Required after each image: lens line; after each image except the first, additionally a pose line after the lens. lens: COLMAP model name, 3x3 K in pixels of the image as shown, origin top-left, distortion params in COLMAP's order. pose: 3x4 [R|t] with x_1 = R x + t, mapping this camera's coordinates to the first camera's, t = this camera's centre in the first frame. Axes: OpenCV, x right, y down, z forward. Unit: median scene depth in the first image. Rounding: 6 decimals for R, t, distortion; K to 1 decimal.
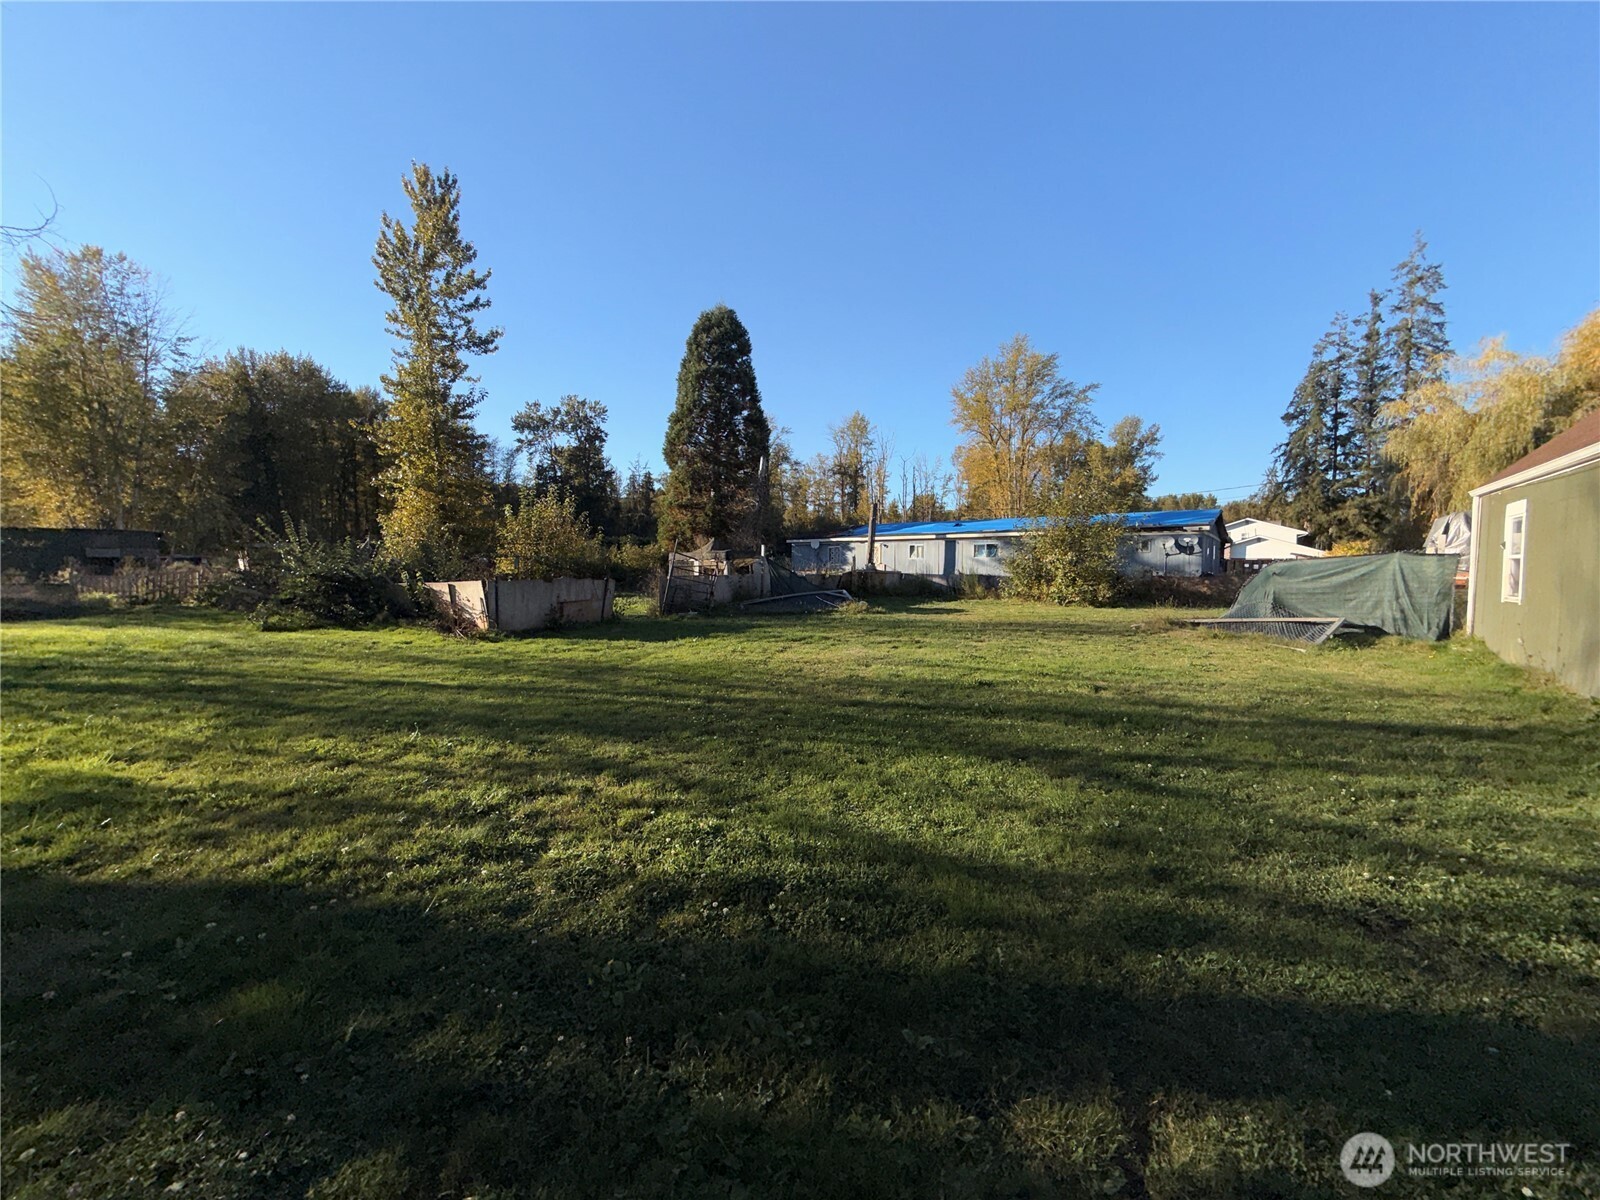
lens RADIAL K [[638.1, 0, 797.3], [0, 638.1, 596.8], [0, 0, 1]] dist [0.001186, -0.000170]
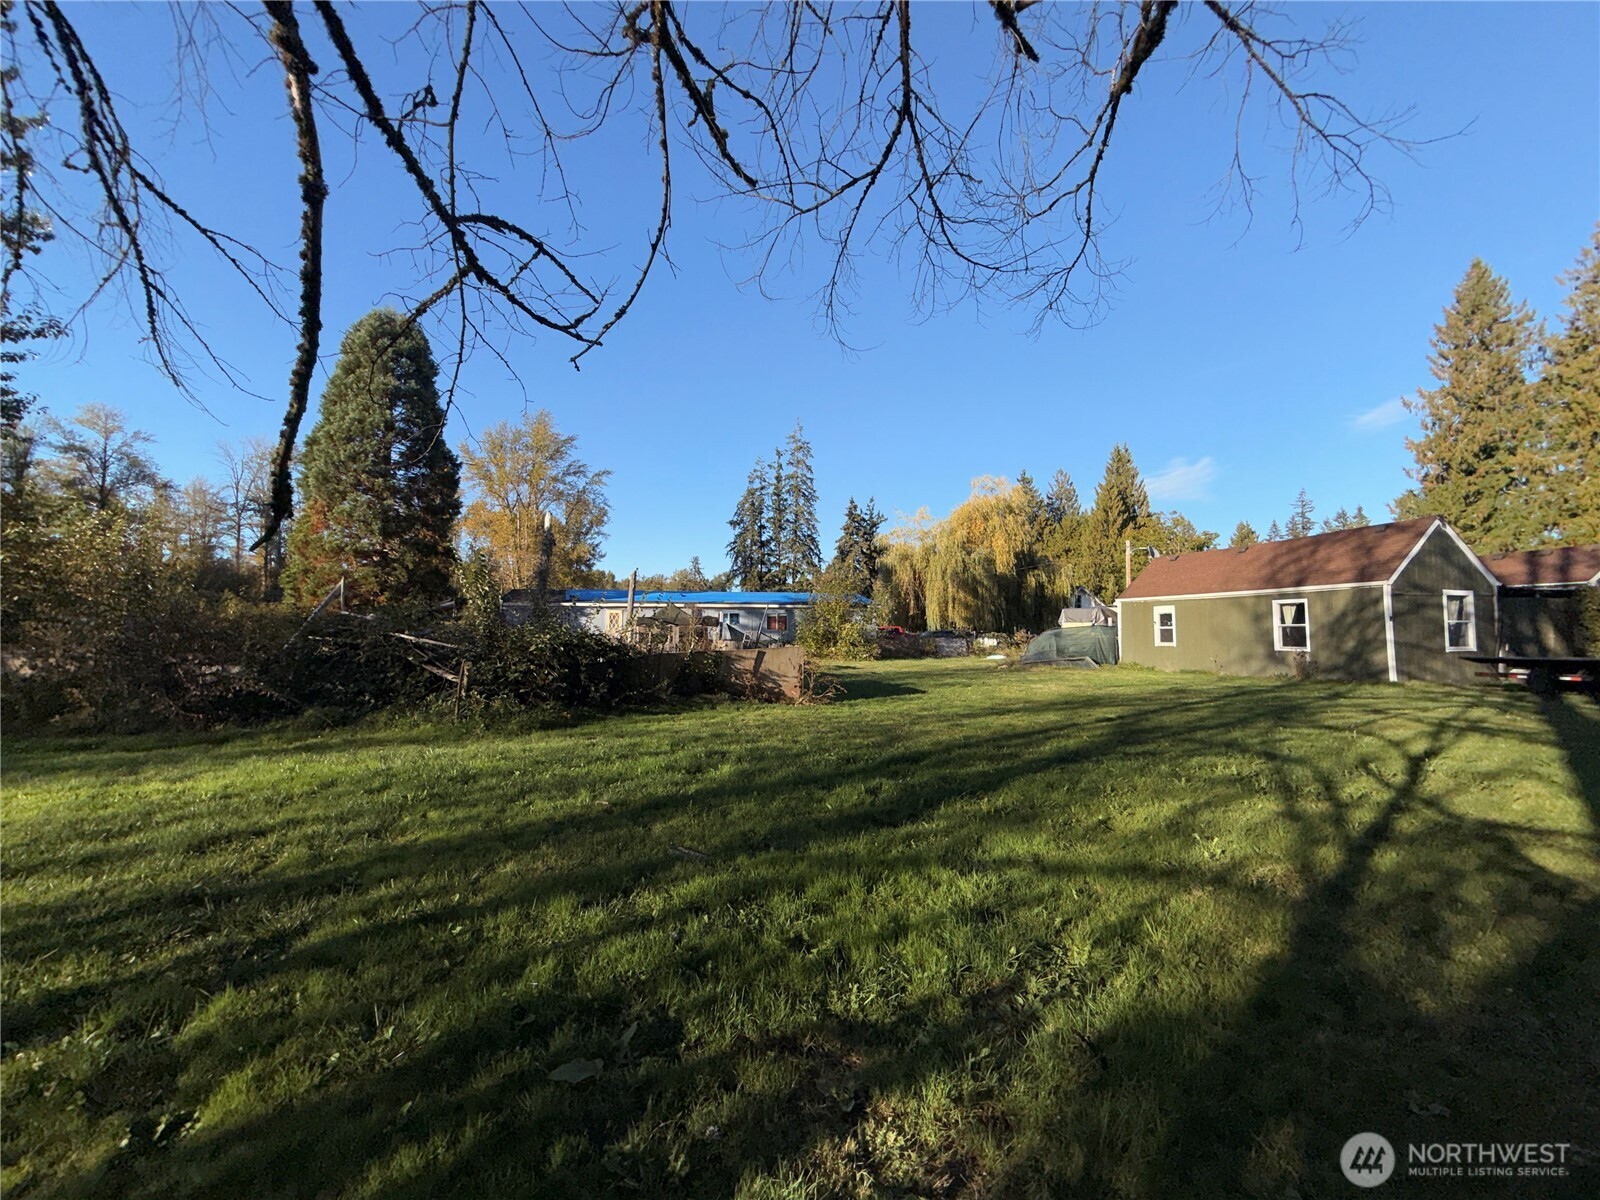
lens RADIAL K [[635.2, 0, 797.2], [0, 635.2, 600.1], [0, 0, 1]] dist [-0.000689, 0.000014]
pose [[0.630037, 0.039516, 0.775559, -0.485510], [0.038045, 0.995935, -0.081650, -0.005624], [-0.775633, 0.080949, 0.625972, 0.153378]]
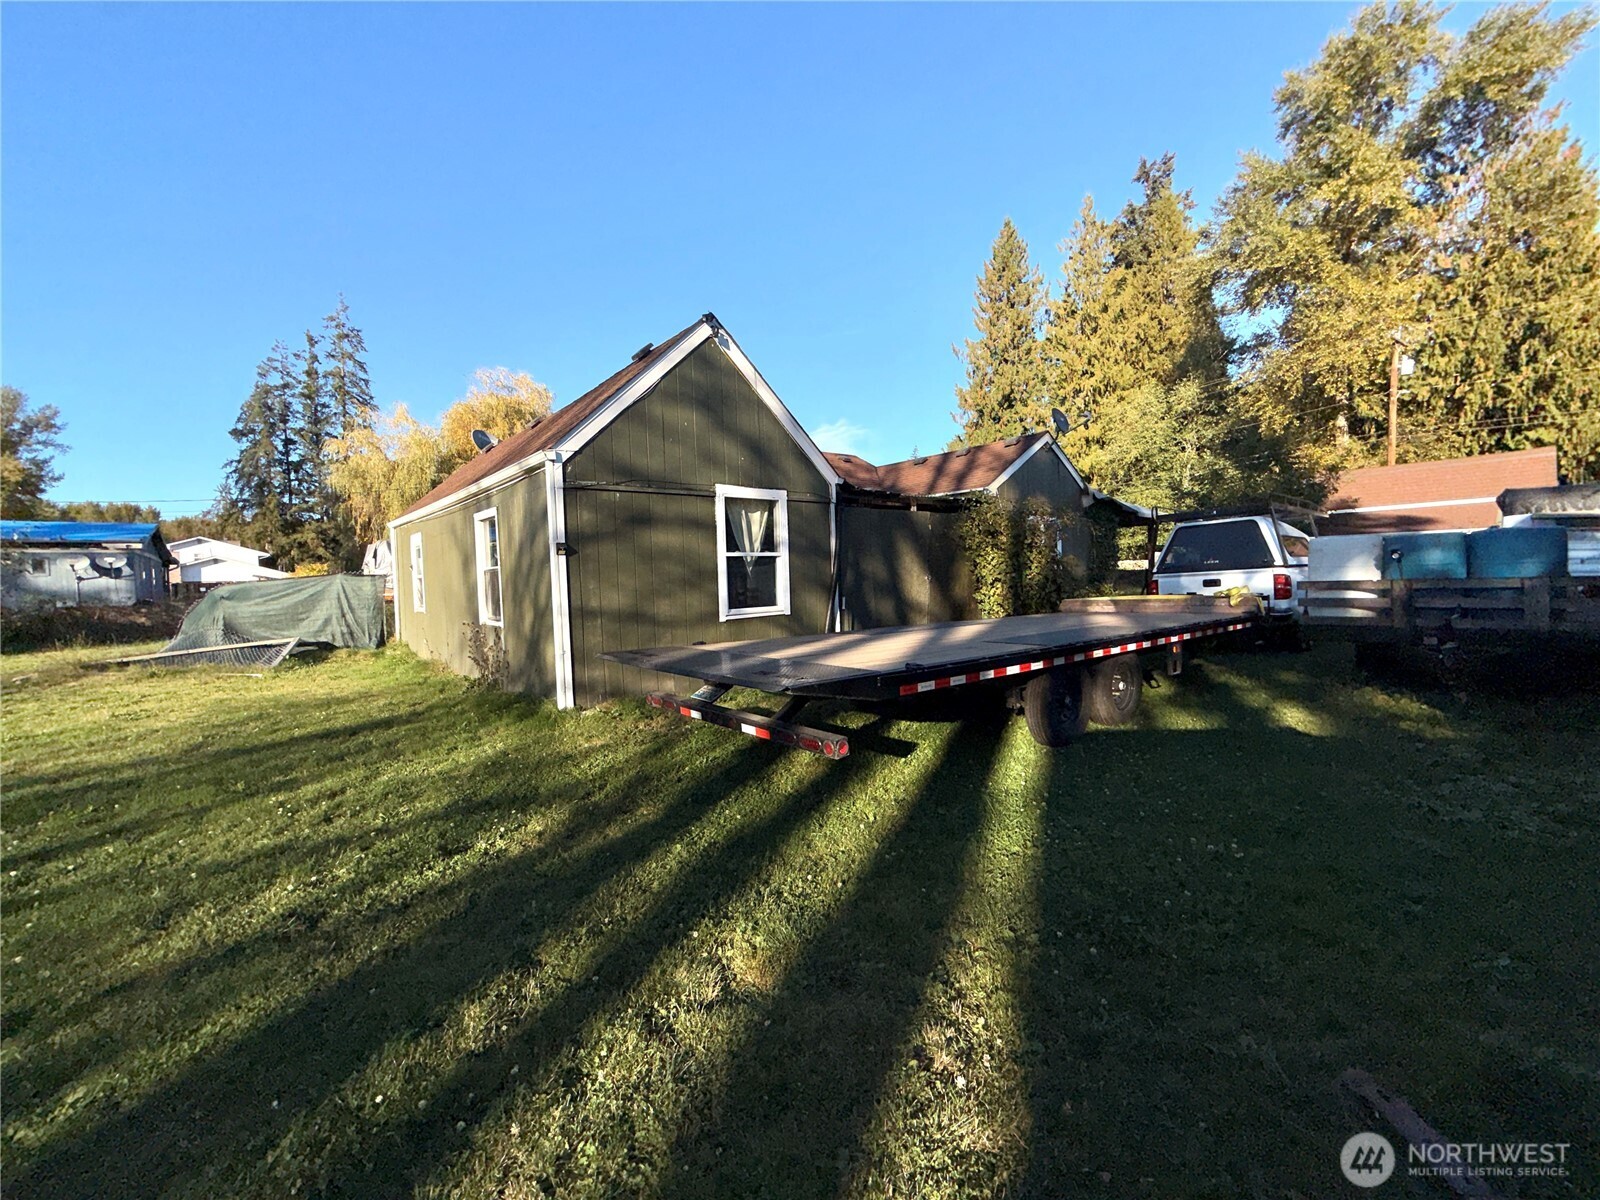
lens RADIAL K [[638.2, 0, 796.3], [0, 638.2, 598.8], [0, 0, 1]] dist [0.001107, -0.000068]
pose [[0.211298, -0.045236, 0.976374, 0.007024], [0.075635, 0.996690, 0.029808, 0.000309], [-0.974491, 0.067550, 0.214020, -0.004073]]
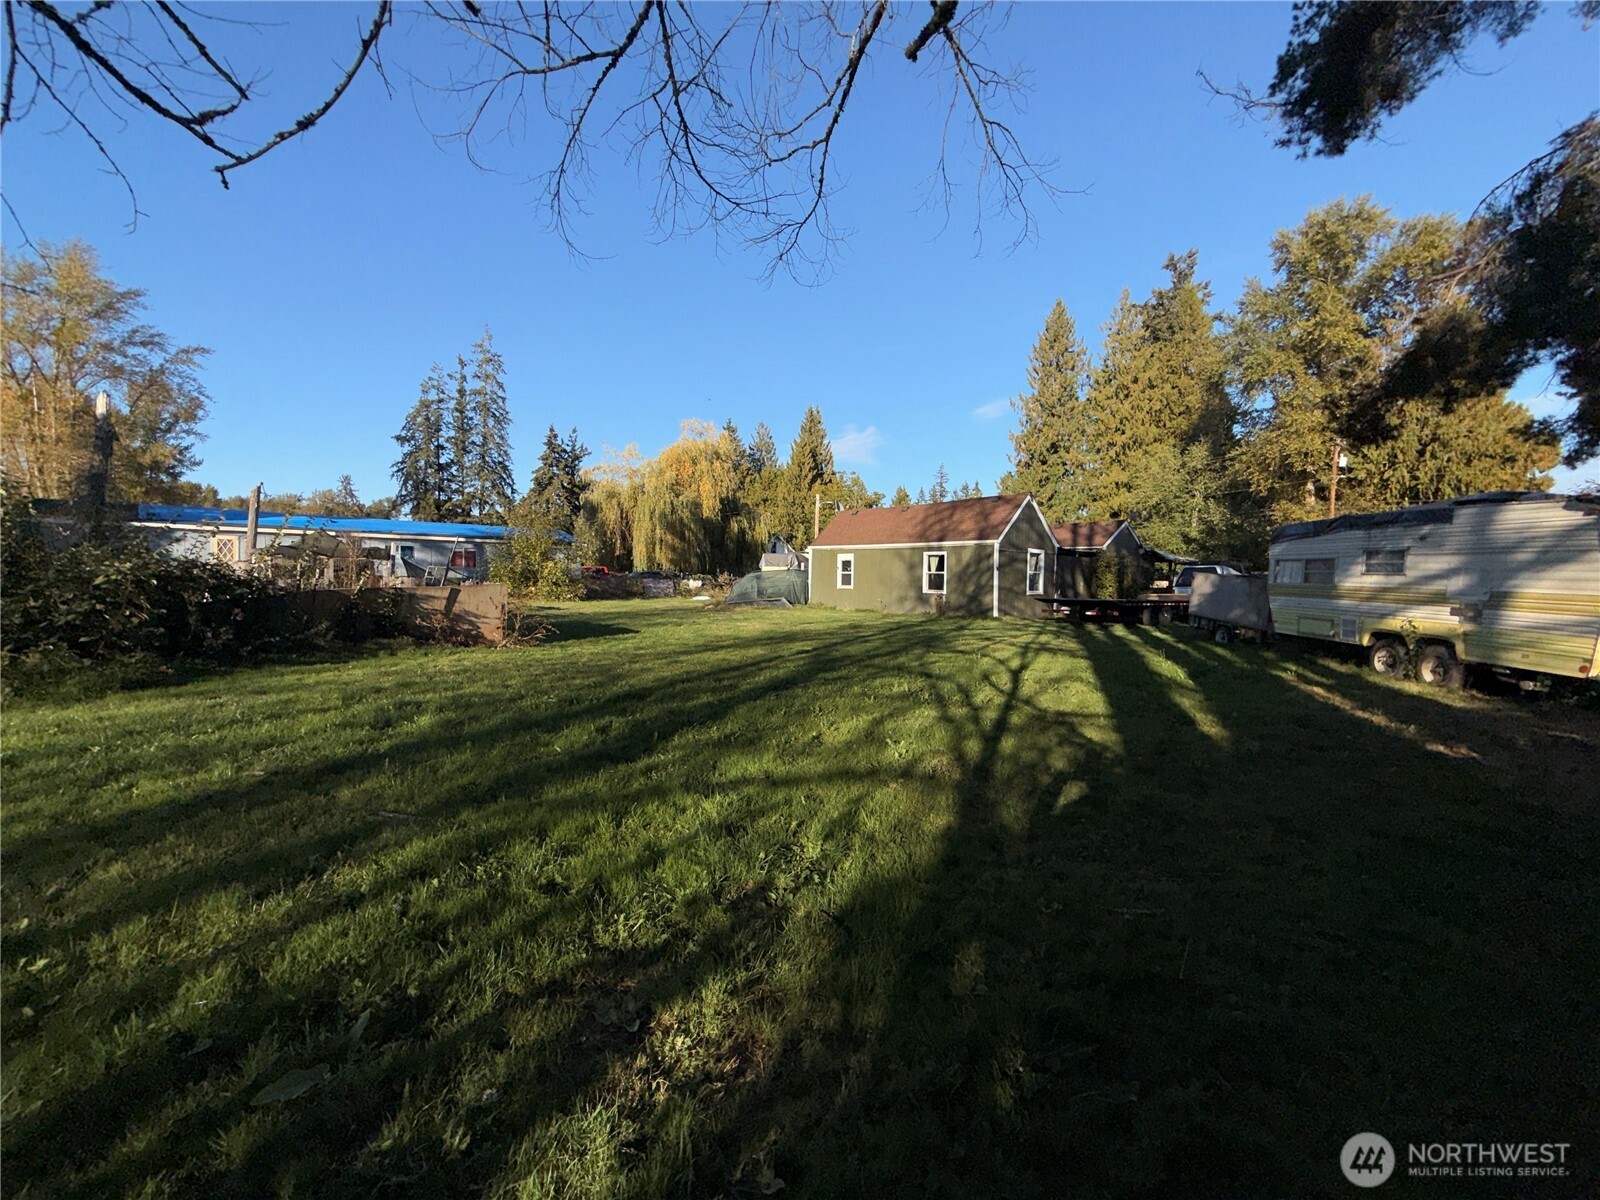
lens RADIAL K [[635.3, 0, 795.2], [0, 635.3, 600.8], [0, 0, 1]] dist [-0.000072, -0.000107]
pose [[0.223818, -0.031689, 0.974116, -0.488102], [0.027698, 0.999274, 0.026144, -0.004508], [-0.974237, 0.021130, 0.224533, 0.161054]]
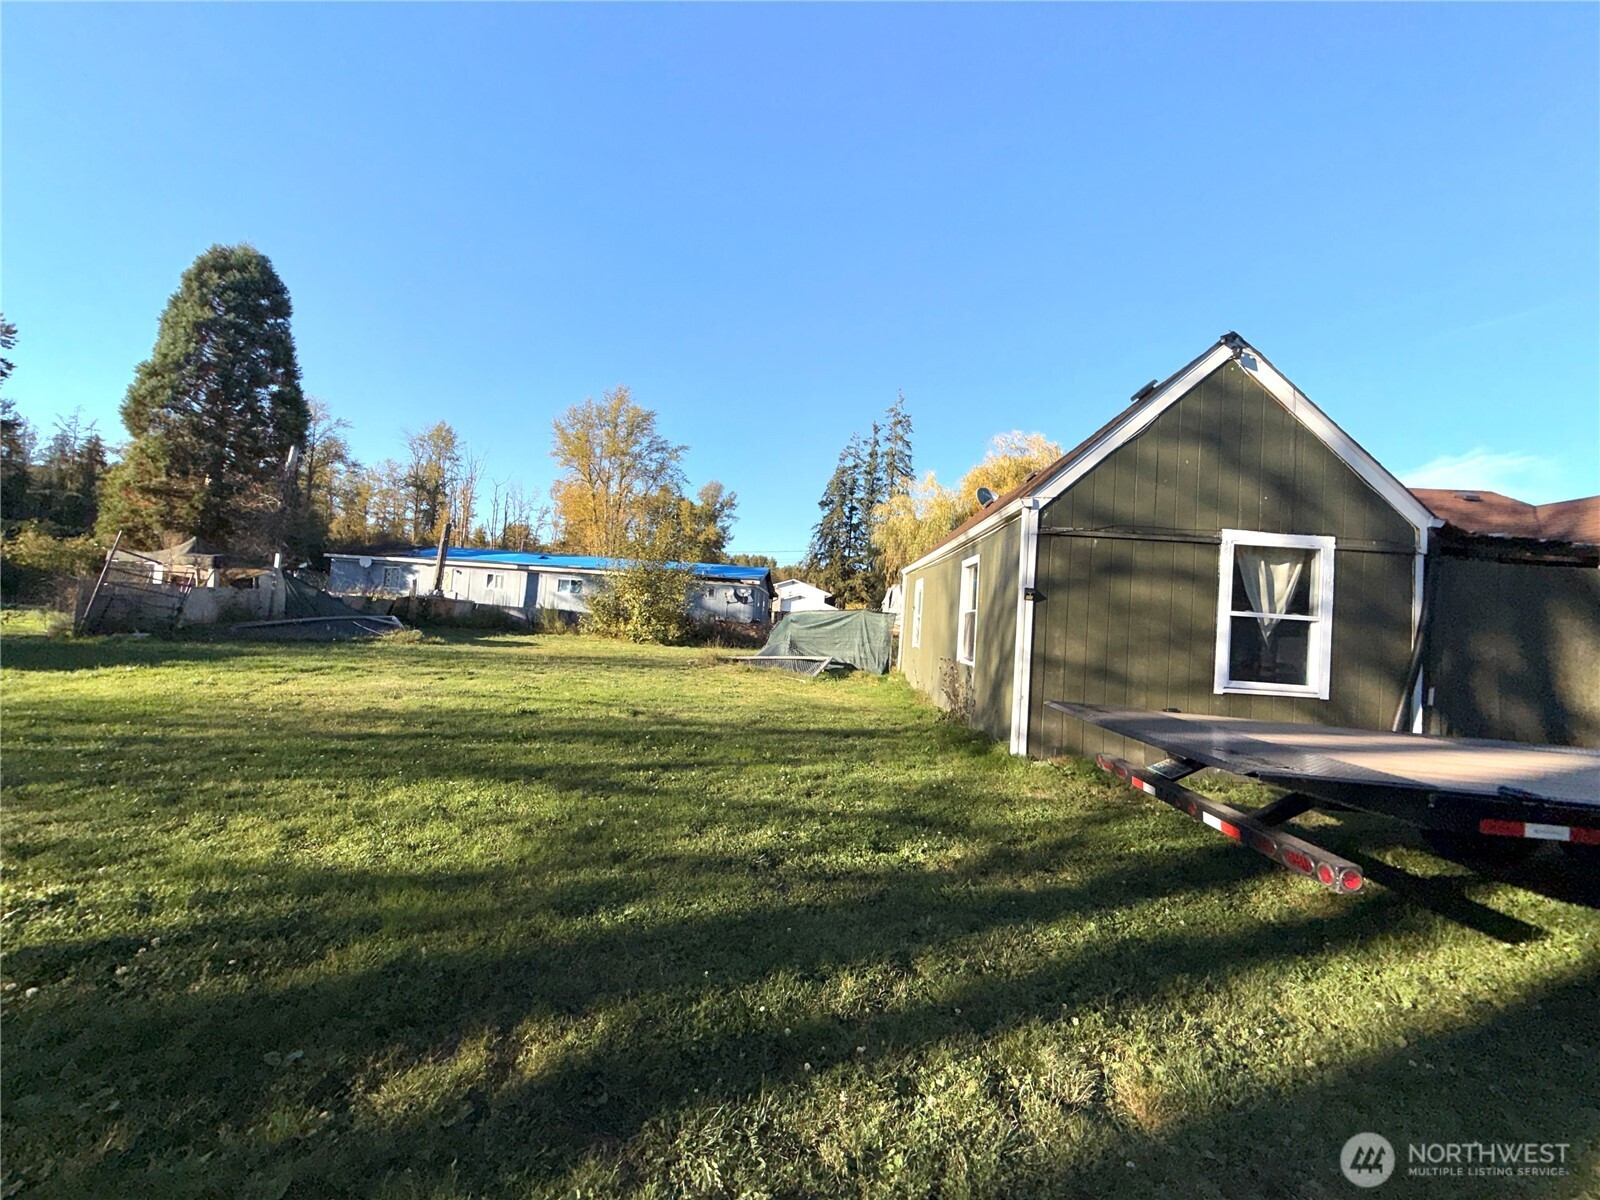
lens RADIAL K [[638.2, 0, 796.3], [0, 638.2, 598.8], [0, 0, 1]] dist [0.001107, -0.000068]
pose [[0.815259, 0.073285, 0.574440, 0.012100], [-0.039405, 0.996681, -0.071227, 0.003694], [-0.577754, 0.035433, 0.815442, -0.011866]]
